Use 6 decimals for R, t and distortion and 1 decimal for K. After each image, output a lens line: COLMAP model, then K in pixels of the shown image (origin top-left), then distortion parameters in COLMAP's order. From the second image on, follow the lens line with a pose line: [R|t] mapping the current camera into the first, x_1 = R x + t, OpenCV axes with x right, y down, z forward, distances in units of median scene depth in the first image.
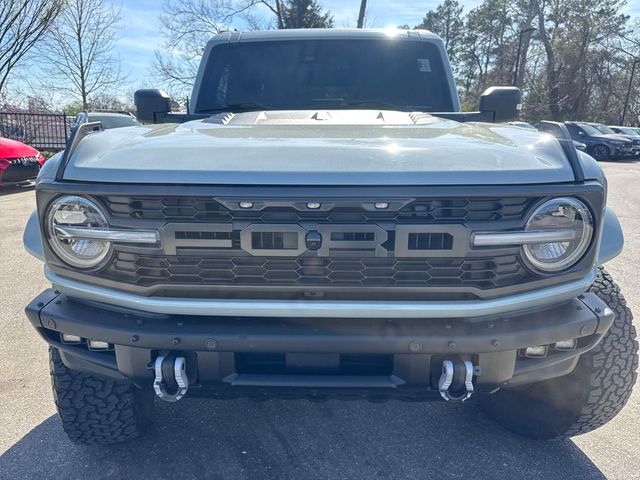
lens RADIAL K [[498.9, 0, 320.0], [0, 498.9, 240.0], [0, 0, 1]] dist [0.001258, 0.005041]
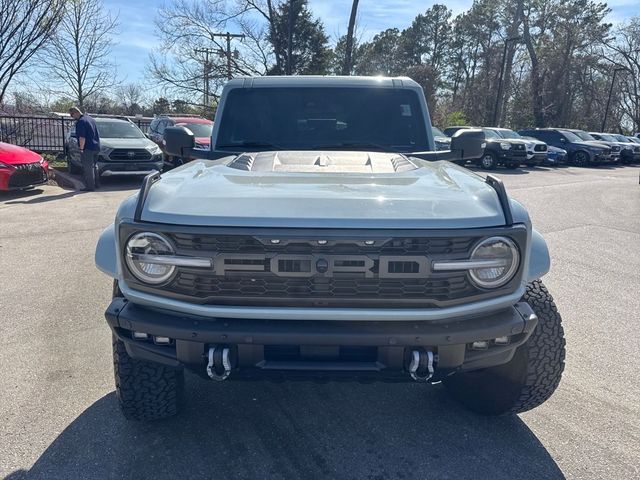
lens RADIAL K [[480.4, 0, 320.0], [0, 480.4, 240.0], [0, 0, 1]] dist [0.050622, -0.007214]
pose [[0.999788, 0.005307, 0.019891, -0.041276], [-0.005277, 0.999985, -0.001599, -0.063898], [-0.019899, 0.001494, 0.999801, -0.333828]]
